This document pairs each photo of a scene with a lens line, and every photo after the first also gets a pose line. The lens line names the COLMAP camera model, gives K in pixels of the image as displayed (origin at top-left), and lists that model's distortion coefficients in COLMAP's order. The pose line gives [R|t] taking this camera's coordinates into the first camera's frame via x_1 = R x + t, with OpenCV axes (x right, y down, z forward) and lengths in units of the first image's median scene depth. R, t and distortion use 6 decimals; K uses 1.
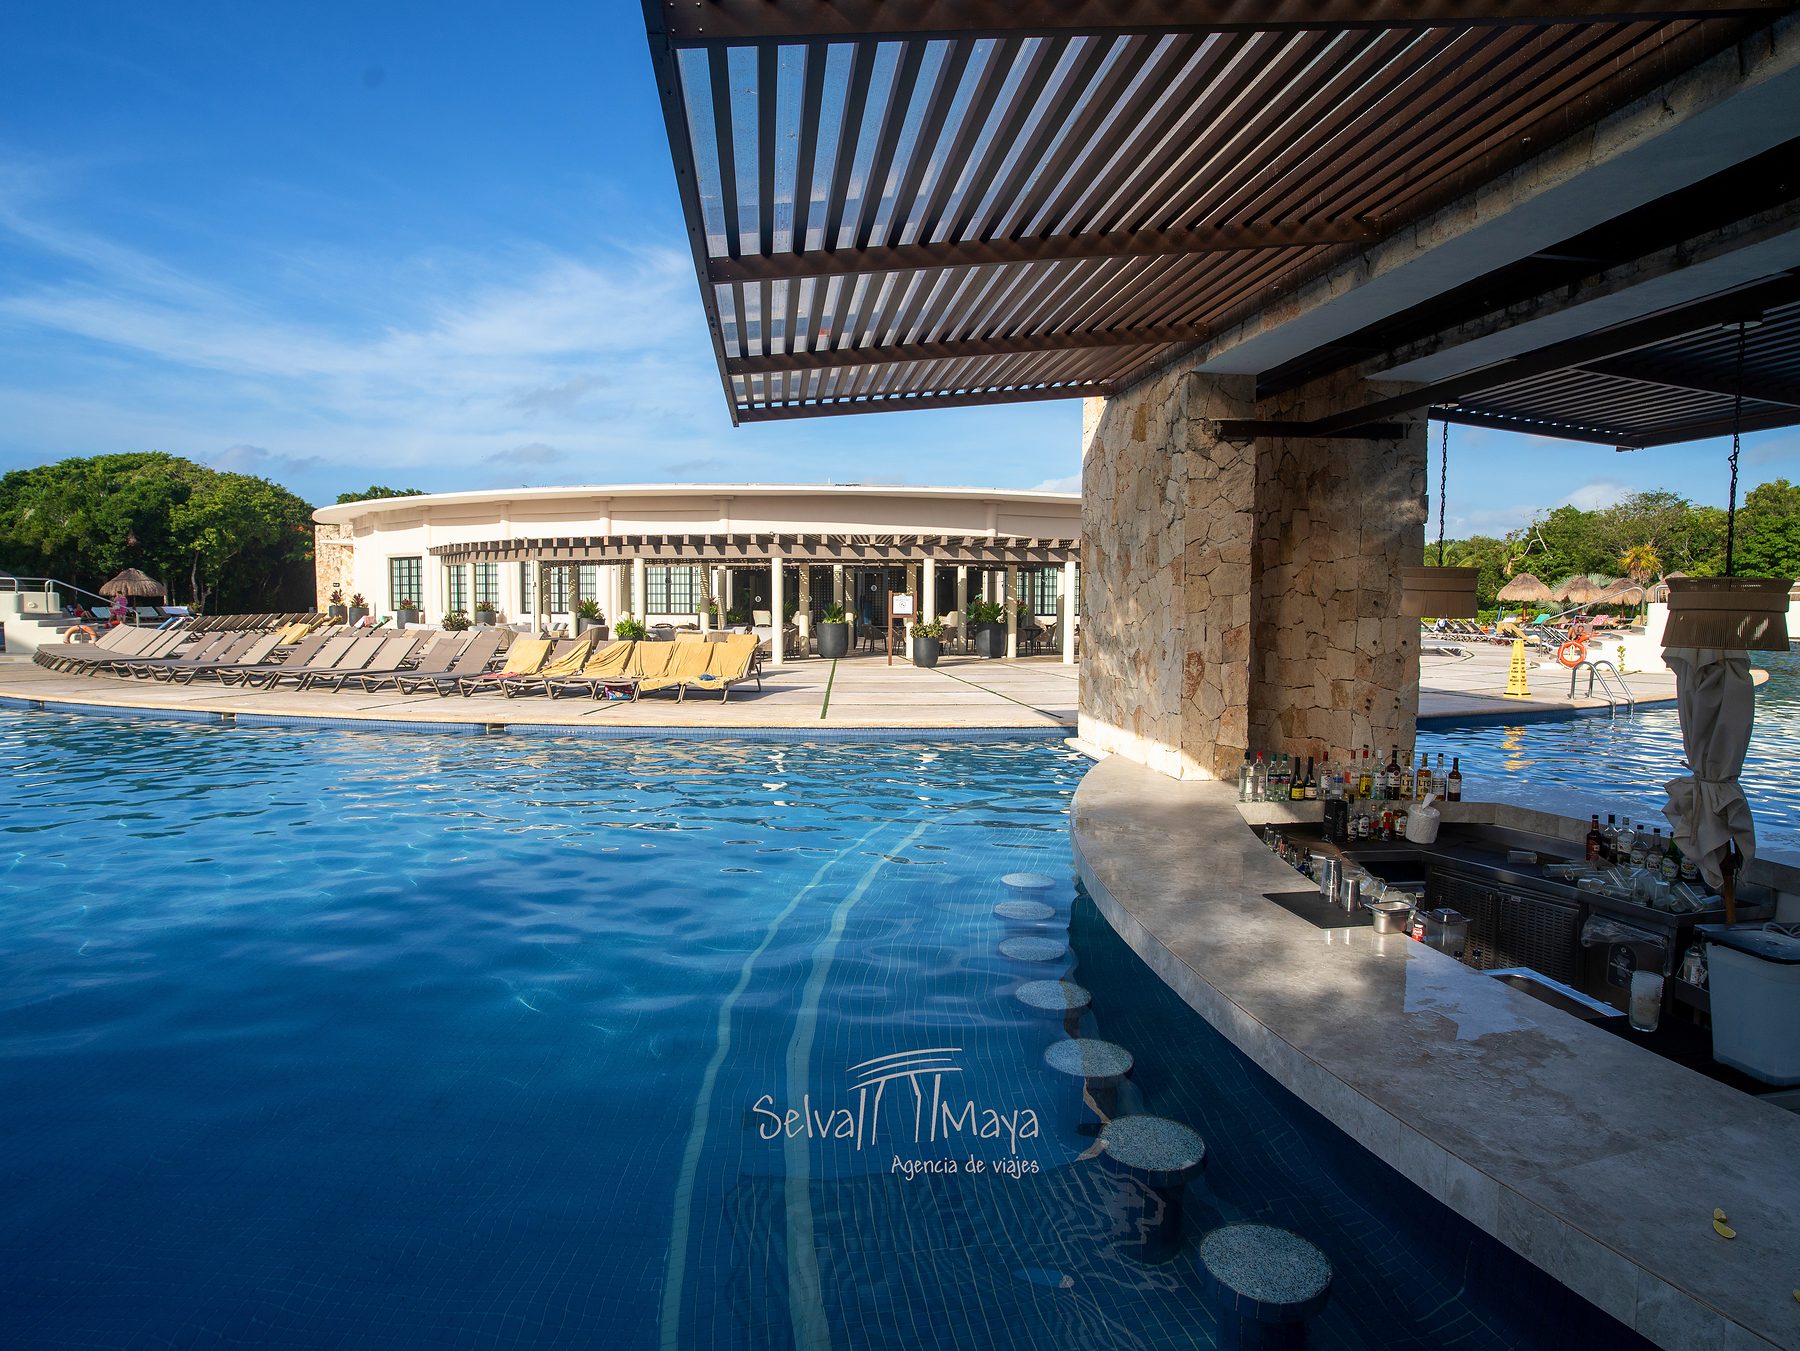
lens RADIAL K [[1069.6, 0, 900.0], [0, 1069.6, 675.5], [0, 0, 1]] dist [-0.027661, 0.002481]
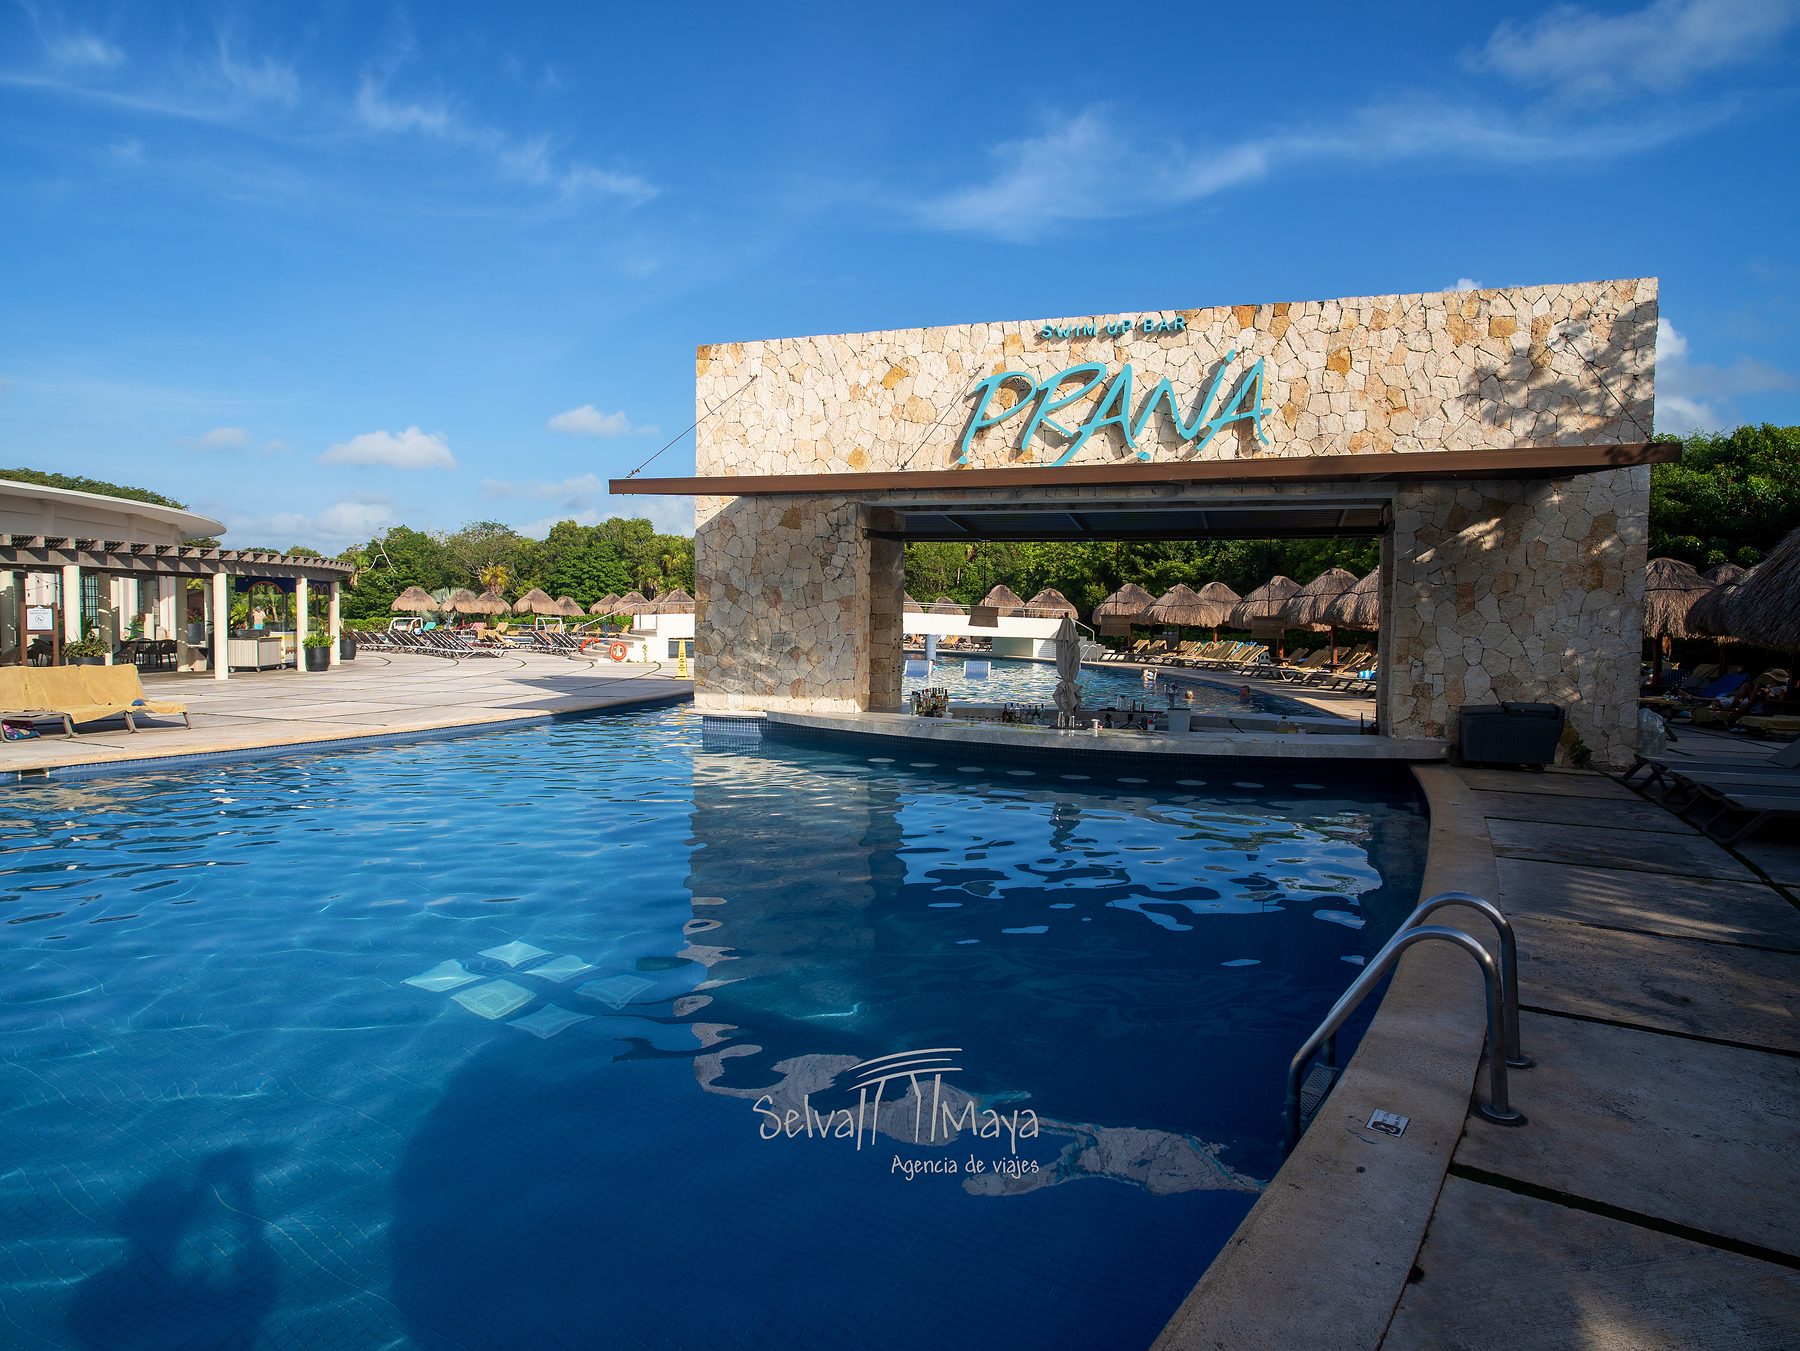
lens RADIAL K [[1069.6, 0, 900.0], [0, 1069.6, 675.5], [0, 0, 1]] dist [-0.027661, 0.002481]
pose [[0.458088, -0.050383, 0.887478, -0.424723], [0.055668, 0.998059, 0.027927, -0.006837], [-0.887162, 0.036611, 0.460003, 0.019262]]
